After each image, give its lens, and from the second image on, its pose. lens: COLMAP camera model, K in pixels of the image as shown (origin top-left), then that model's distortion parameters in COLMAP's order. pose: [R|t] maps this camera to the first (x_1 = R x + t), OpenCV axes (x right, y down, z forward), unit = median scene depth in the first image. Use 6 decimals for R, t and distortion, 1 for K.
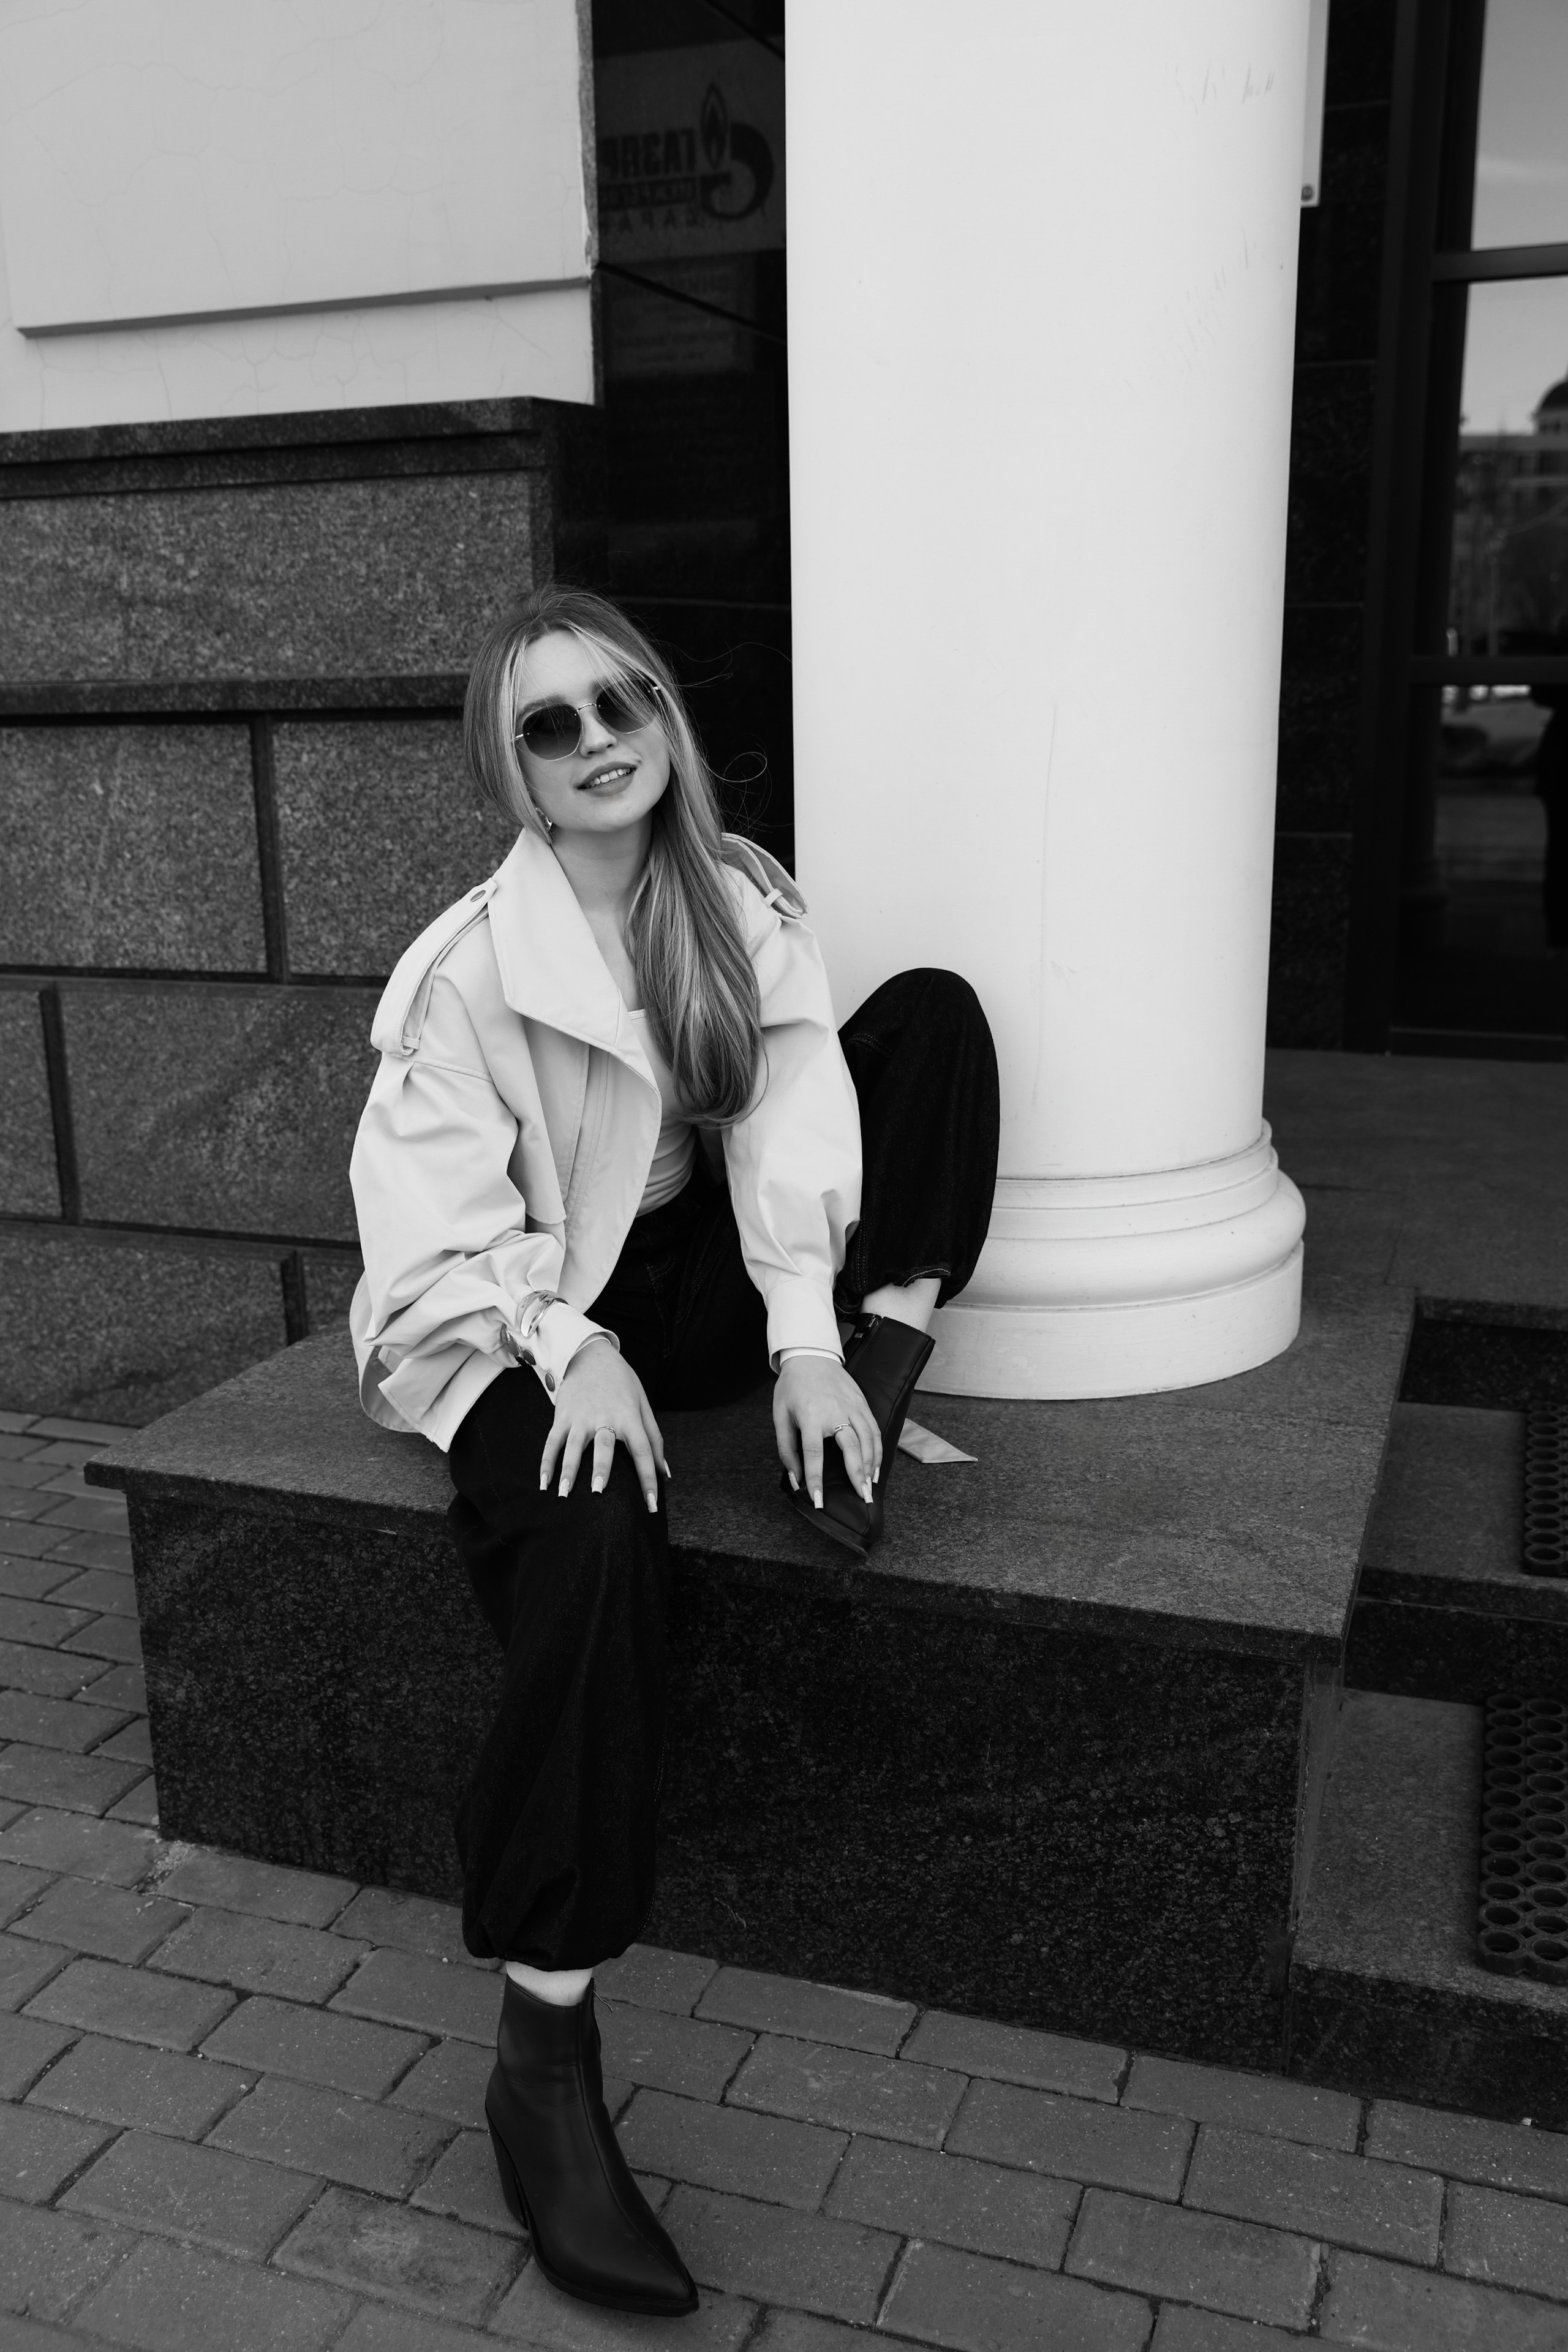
lens RADIAL K [[1973.0, 0, 784.0], [0, 1973.0, 1176.0], [0, 0, 1]] dist [-0.003389, 0.013629]
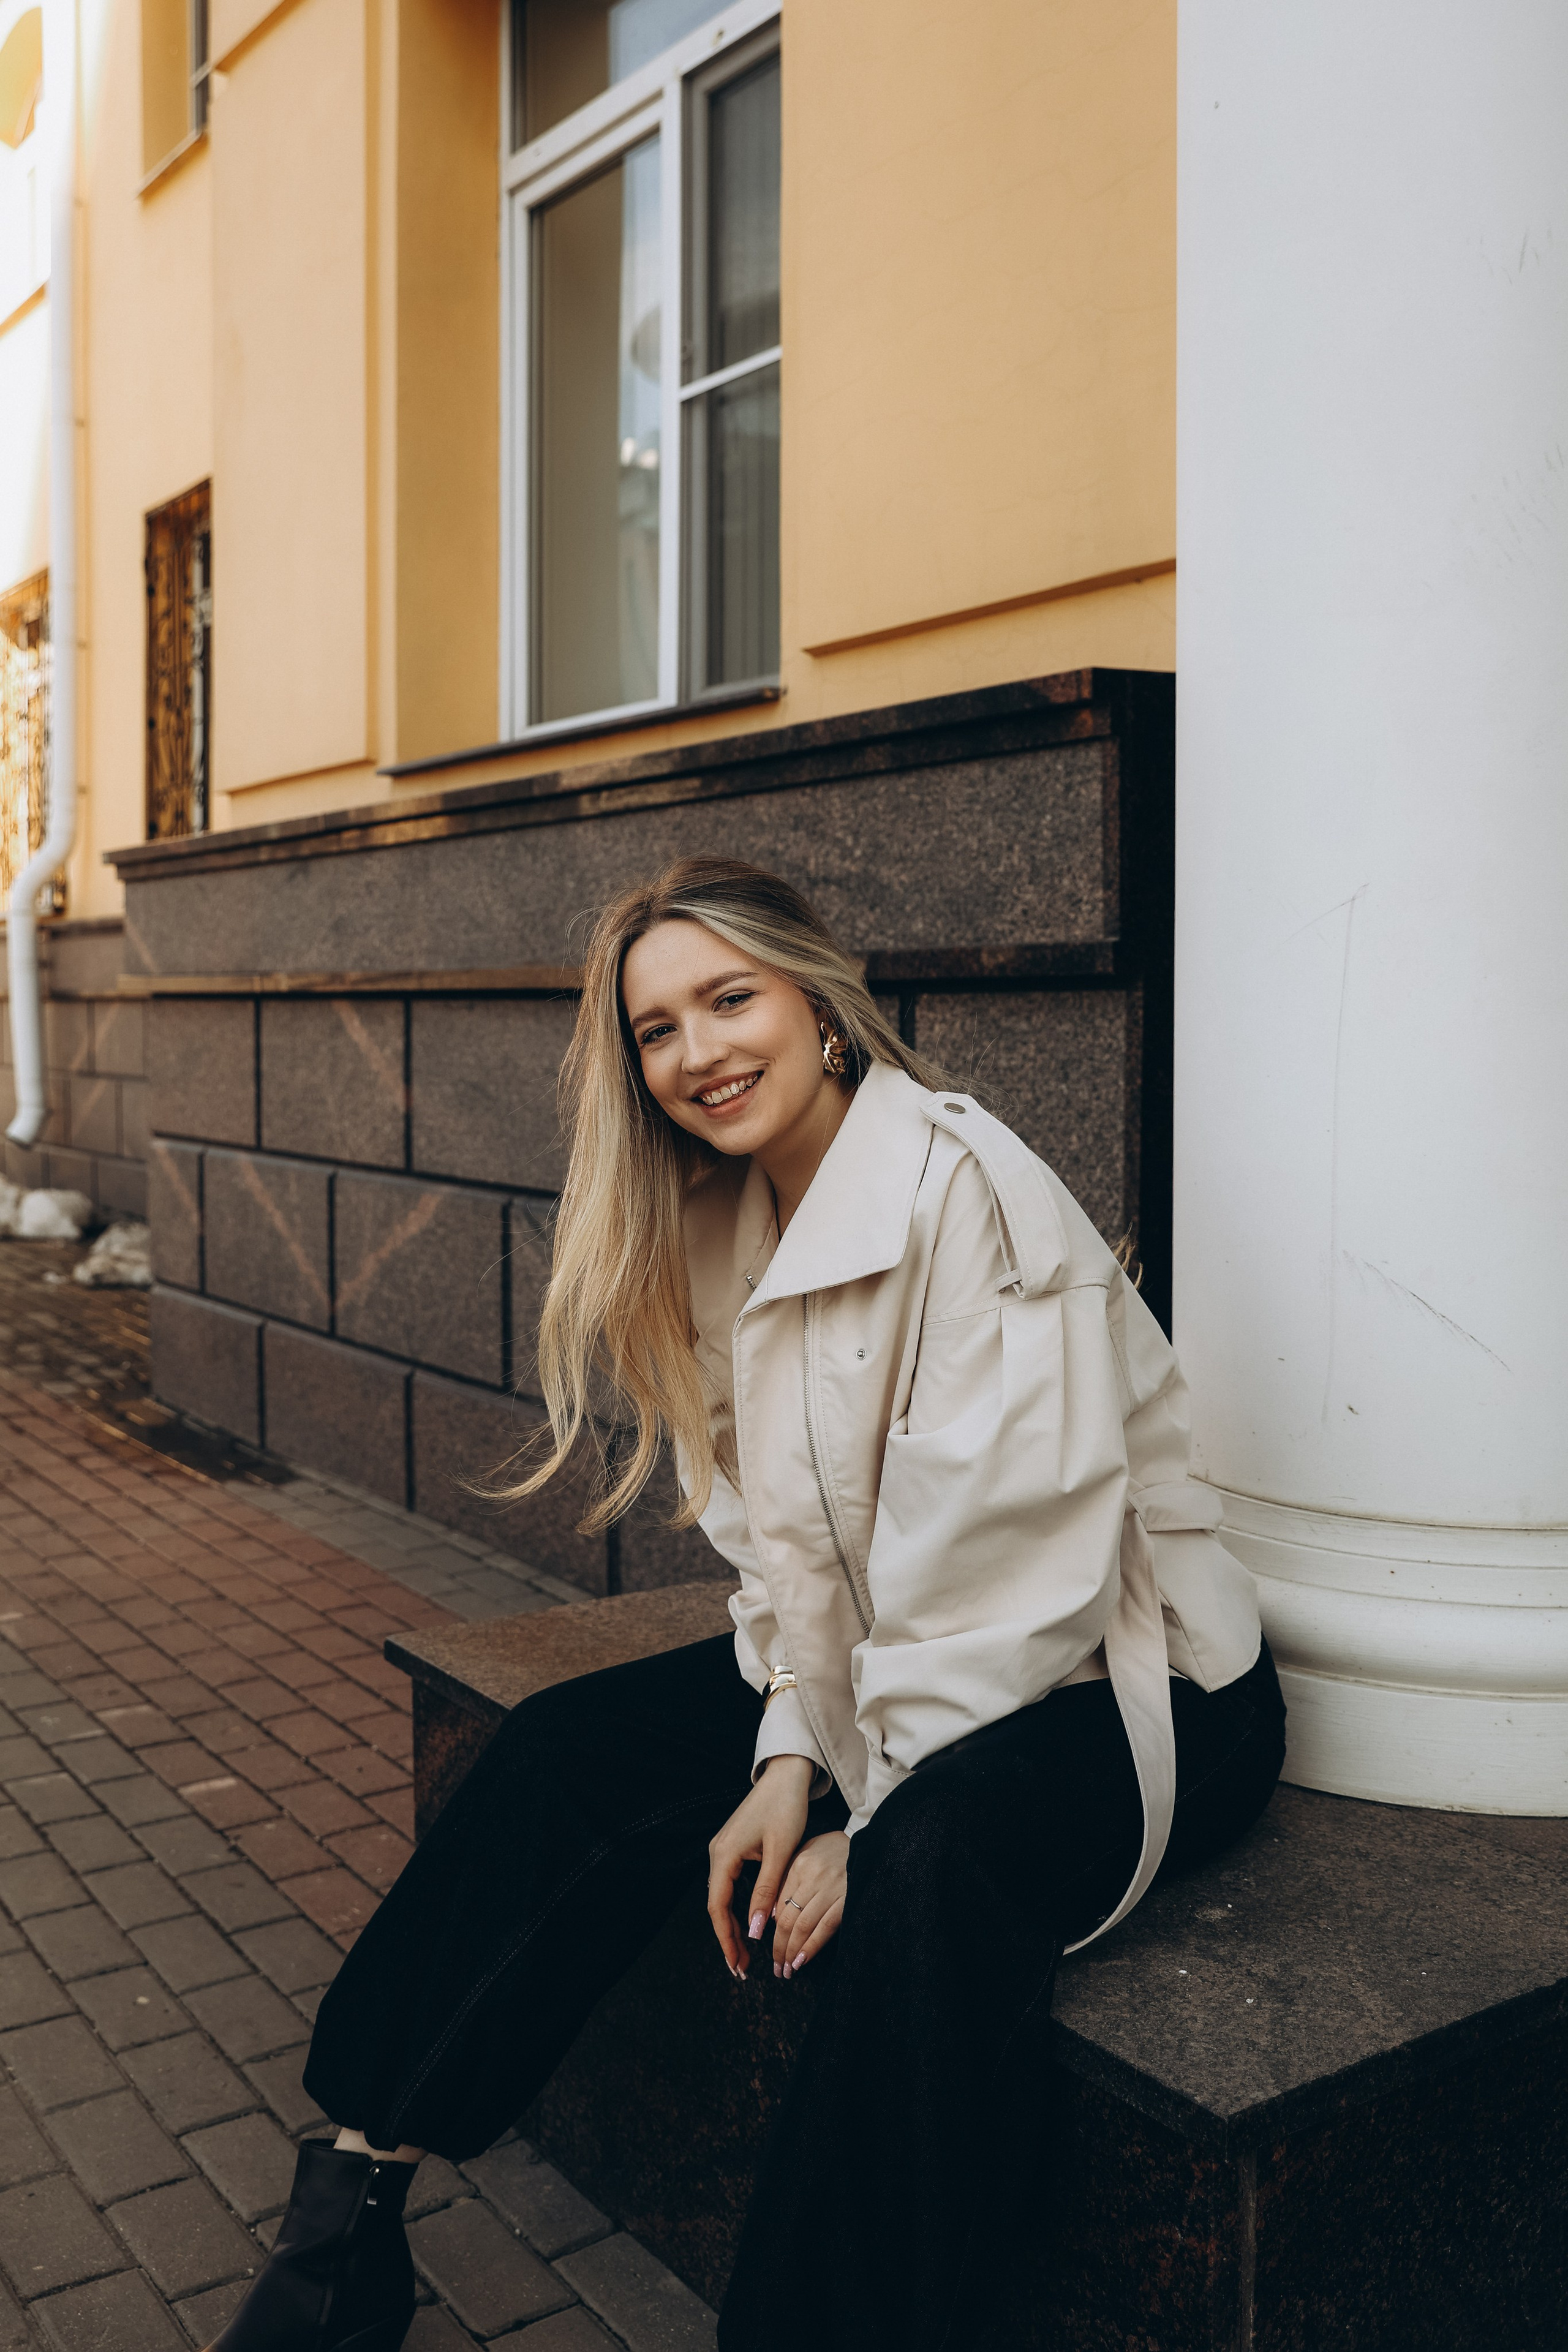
lens RADIAL K [[2052.0, 0, 784.0], [0, 2052.0, 1176.0], [0, 0, 1]] dist [-0.079645, 0.180282]
pose [[0.841228, 0.065568, -0.536691, 0.276599], [-0.153137, 0.980868, -0.120199, 0.000333], [0.518541, 0.183301, 0.835174, 0.104291]]
